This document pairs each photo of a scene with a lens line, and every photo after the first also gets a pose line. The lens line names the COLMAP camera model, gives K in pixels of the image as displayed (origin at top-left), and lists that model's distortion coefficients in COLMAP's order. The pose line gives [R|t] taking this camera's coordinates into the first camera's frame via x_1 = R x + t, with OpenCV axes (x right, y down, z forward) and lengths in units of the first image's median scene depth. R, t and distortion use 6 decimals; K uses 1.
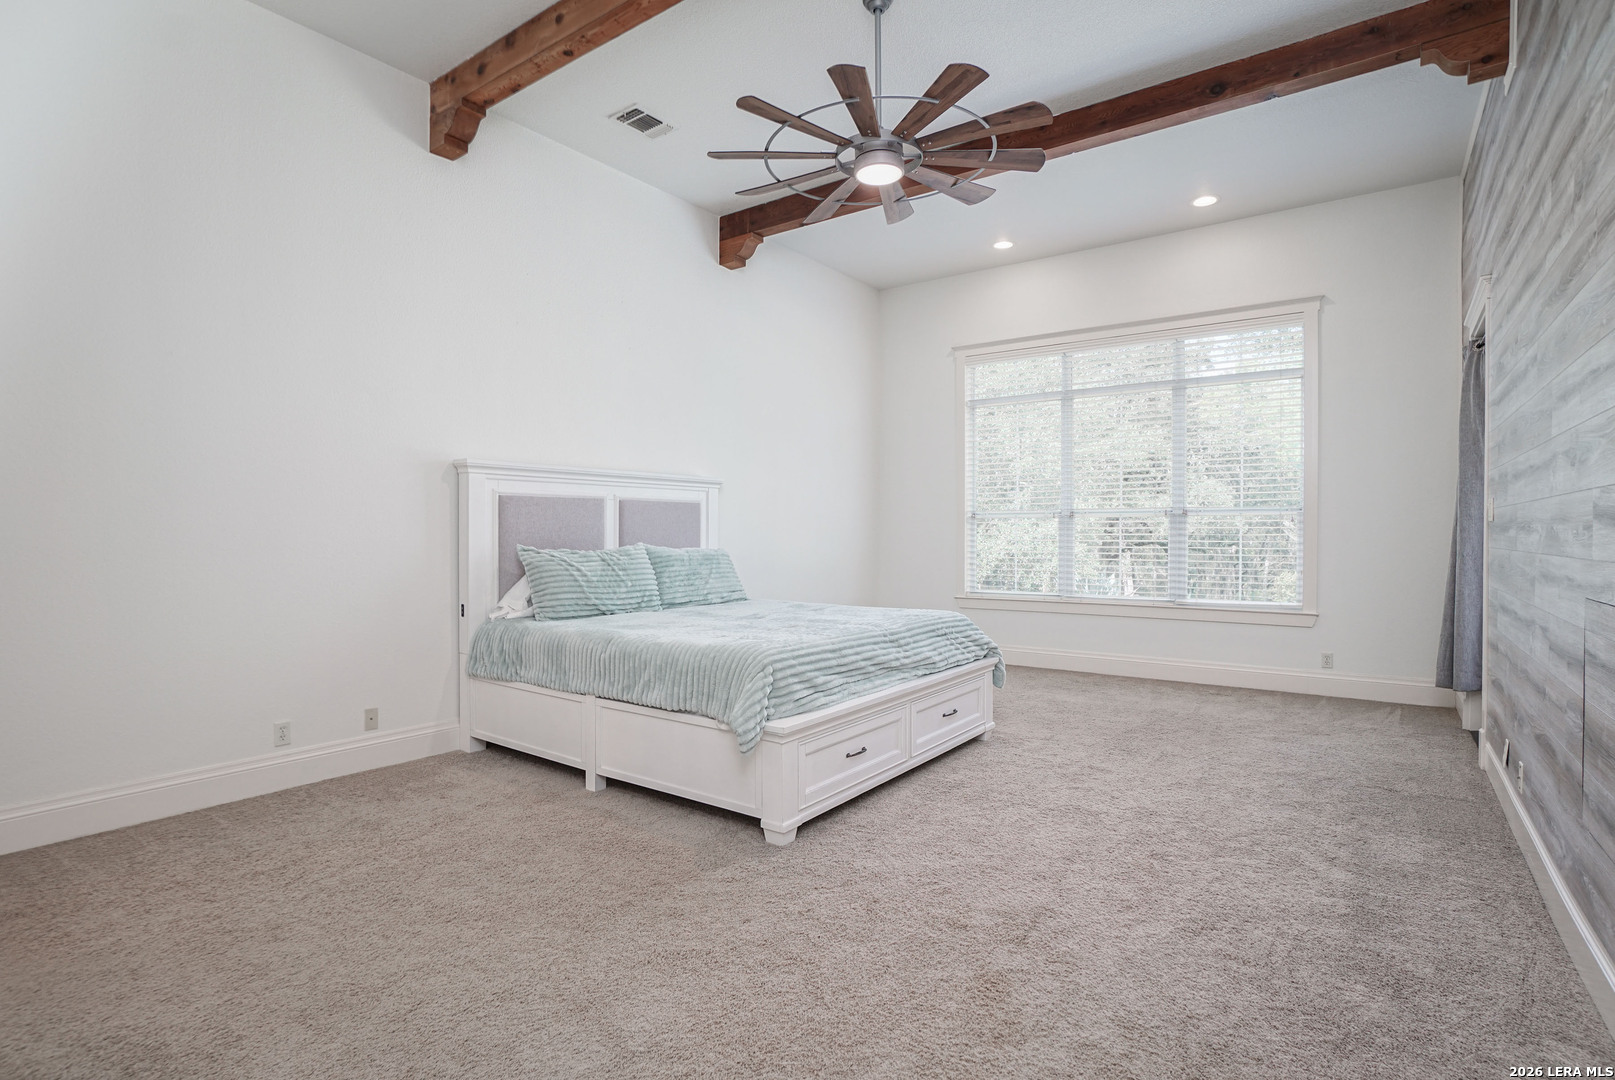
lens RADIAL K [[777.9, 0, 801.2], [0, 777.9, 534.3], [0, 0, 1]] dist [-0.048150, 0.018278]
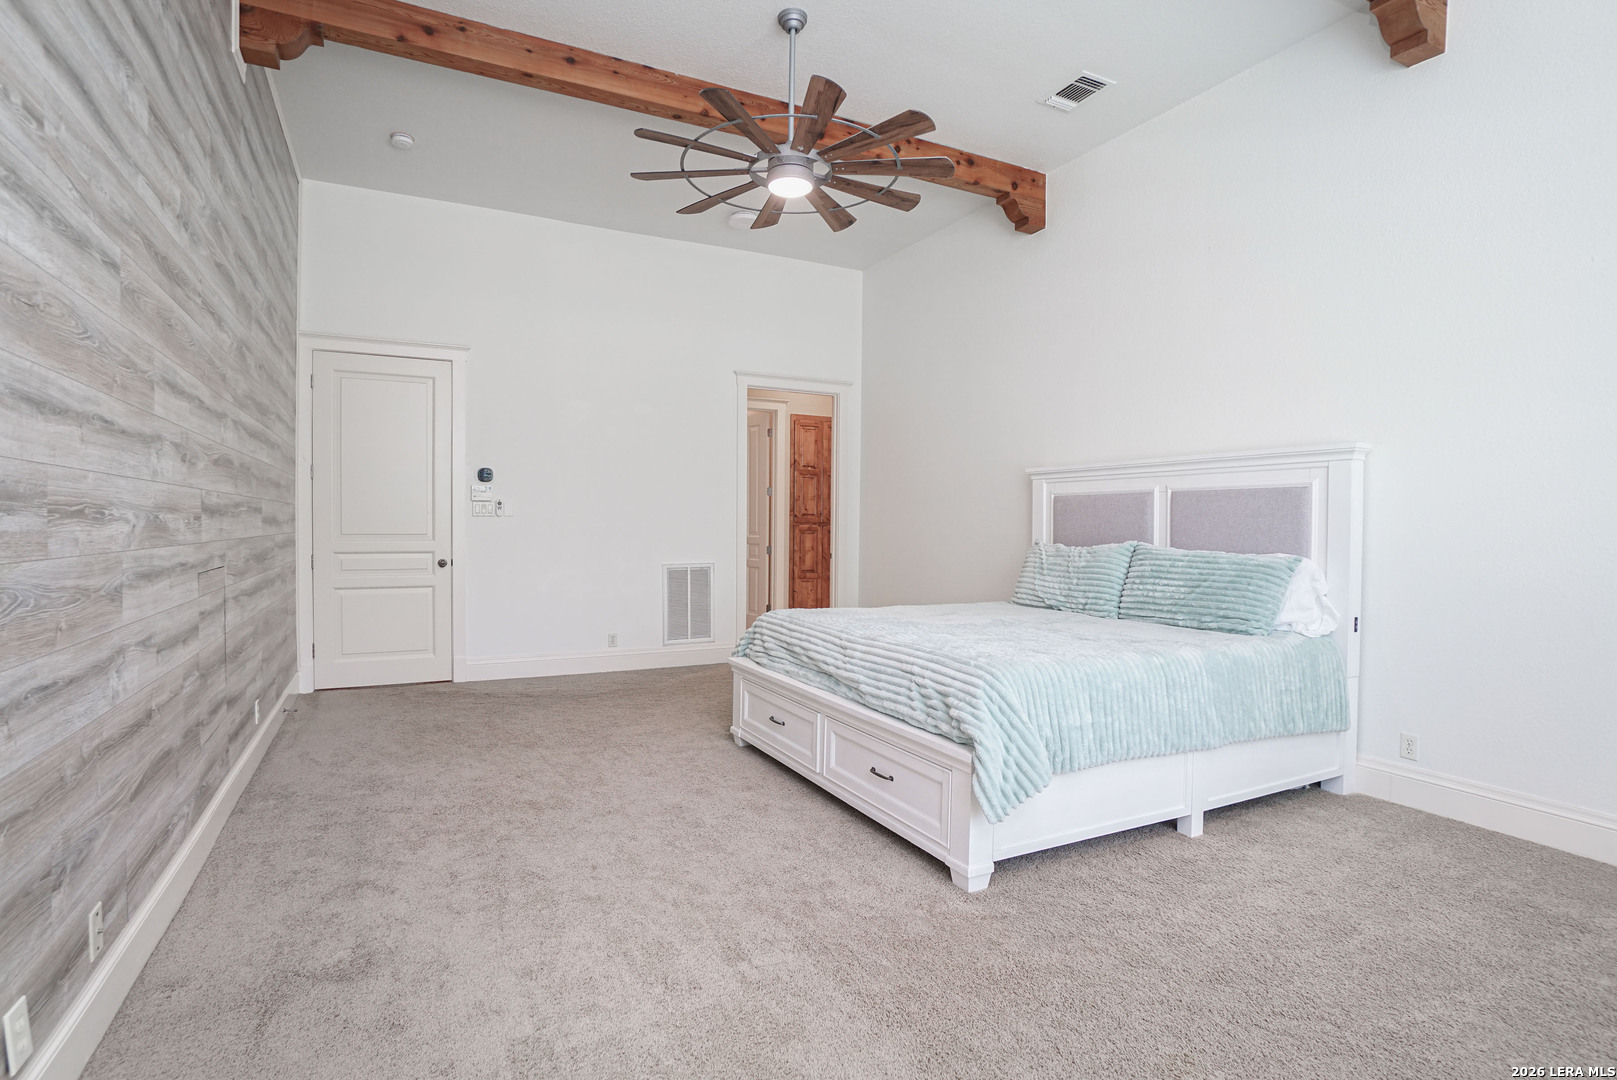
lens RADIAL K [[778.9, 0, 800.0], [0, 778.9, 536.4], [0, 0, 1]] dist [-0.048150, 0.018278]
pose [[-0.427336, 0.009468, -0.904043, 1.087257], [-0.011563, 0.999806, 0.015937, -0.006335], [0.904019, 0.017264, -0.427144, 1.518858]]
